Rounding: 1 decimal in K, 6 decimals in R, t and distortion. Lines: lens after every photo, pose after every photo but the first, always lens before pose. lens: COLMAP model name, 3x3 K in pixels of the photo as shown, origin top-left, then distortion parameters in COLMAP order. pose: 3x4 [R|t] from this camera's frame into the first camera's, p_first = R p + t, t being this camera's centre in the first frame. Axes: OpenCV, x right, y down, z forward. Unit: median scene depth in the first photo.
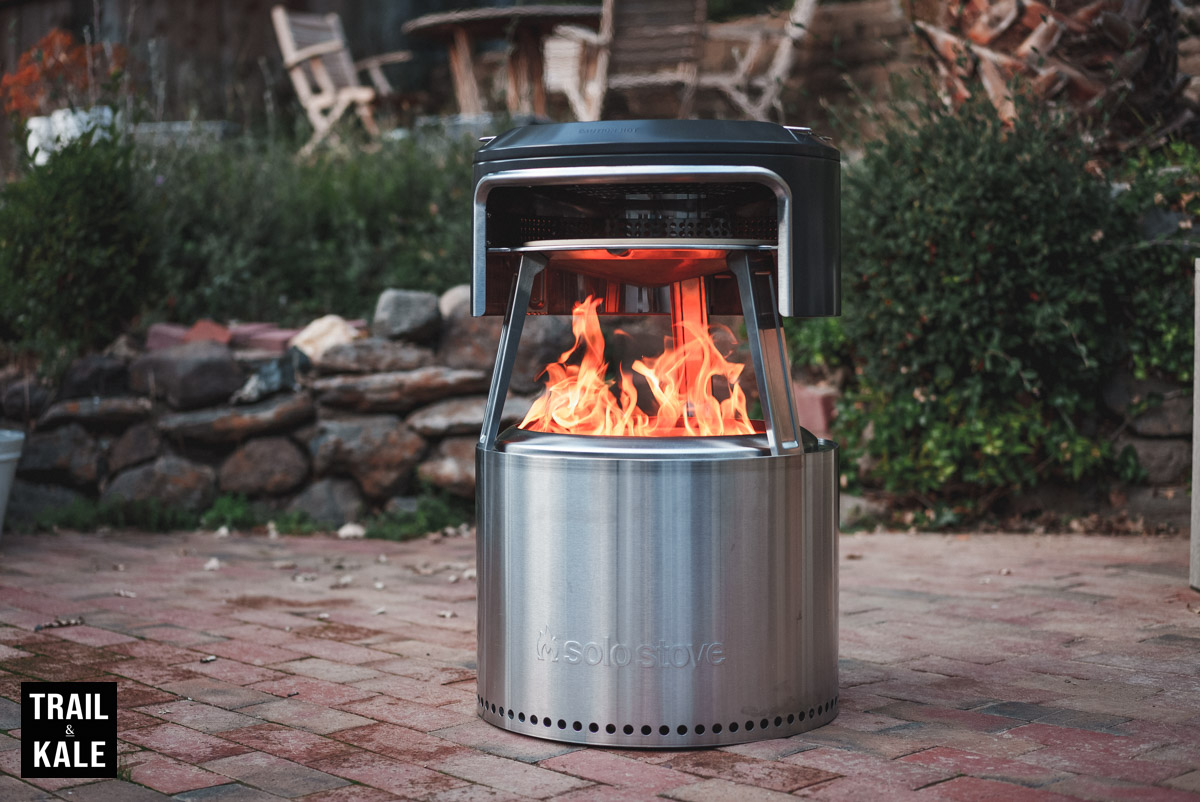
lens RADIAL K [[2039.3, 0, 600.0], [0, 2039.3, 401.0], [0, 0, 1]] dist [0.024520, -1.166454]
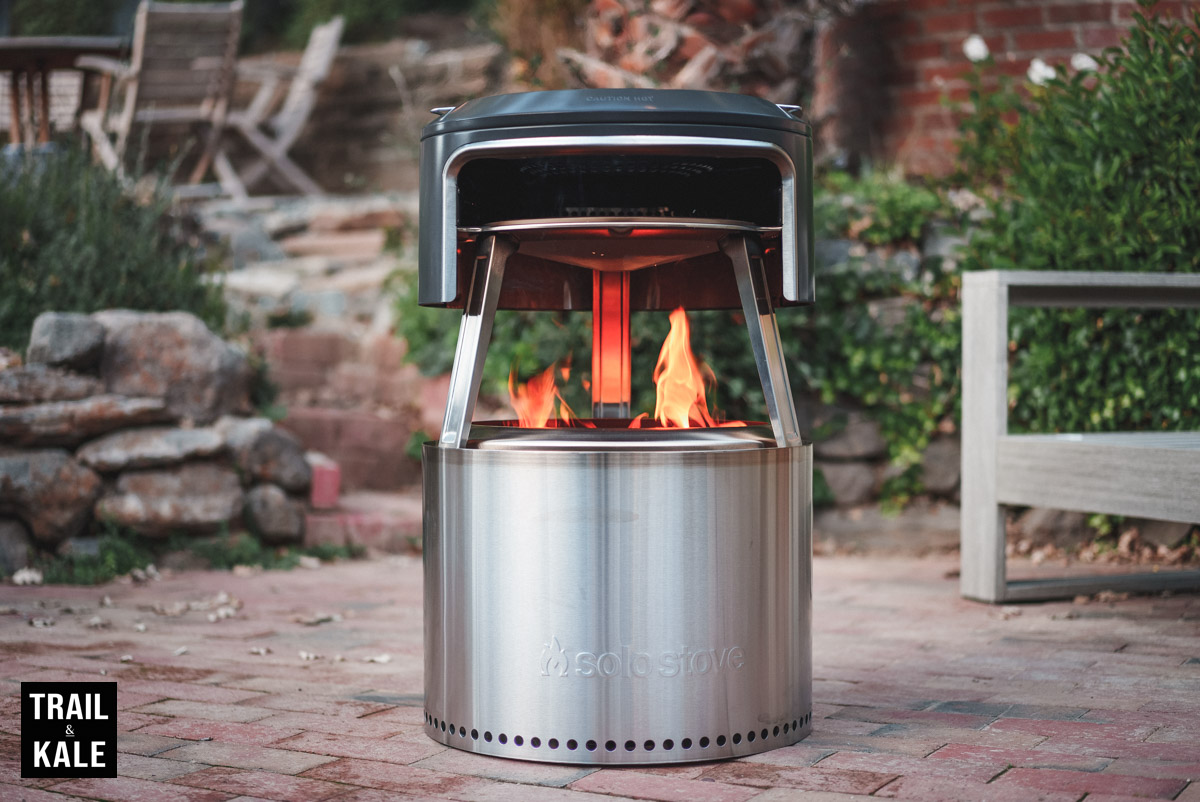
lens RADIAL K [[2039.3, 0, 600.0], [0, 2039.3, 401.0], [0, 0, 1]] dist [0.024520, -1.166454]
pose [[0.950420, -0.006227, 0.310908, -0.160187], [0.016789, 0.999369, -0.031306, 0.018477], [-0.310517, 0.034973, 0.949924, 0.067461]]
